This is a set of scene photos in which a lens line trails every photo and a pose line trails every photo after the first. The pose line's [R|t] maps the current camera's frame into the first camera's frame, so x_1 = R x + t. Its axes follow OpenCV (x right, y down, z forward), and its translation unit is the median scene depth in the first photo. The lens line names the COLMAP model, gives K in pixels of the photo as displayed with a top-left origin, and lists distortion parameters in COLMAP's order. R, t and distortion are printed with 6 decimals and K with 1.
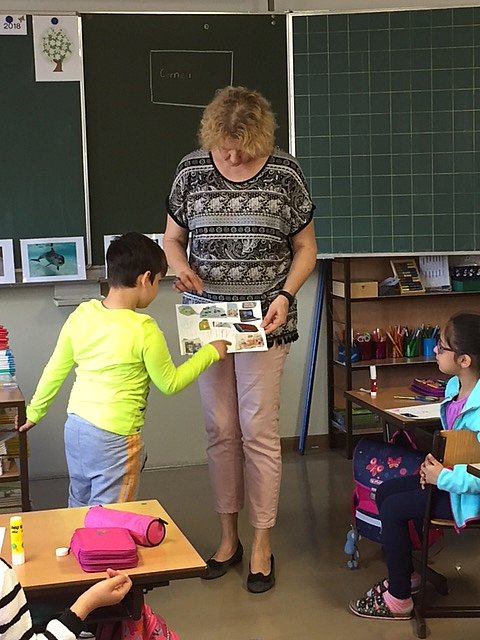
lens RADIAL K [[1266.3, 0, 240.0], [0, 1266.3, 320.0], [0, 0, 1]] dist [0.011518, 0.321630]
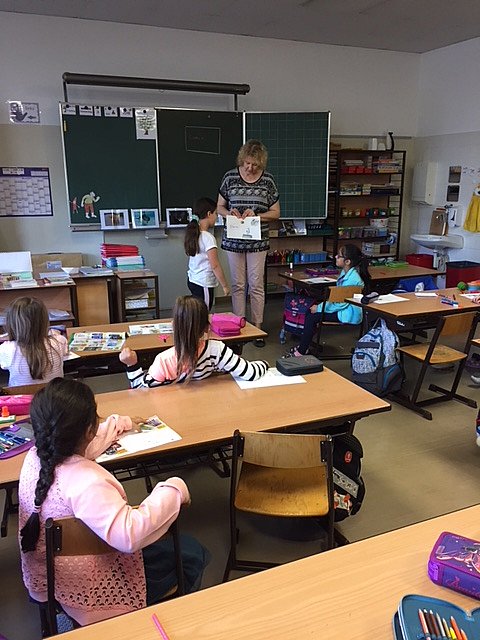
lens RADIAL K [[548.0, 0, 240.0], [0, 548.0, 320.0], [0, 0, 1]] dist [0.079716, -0.126771]
pose [[0.991494, -0.011729, 0.129625, -0.108658], [-0.003985, 0.992729, 0.120306, 0.015166], [-0.130093, -0.119799, 0.984238, -0.042879]]
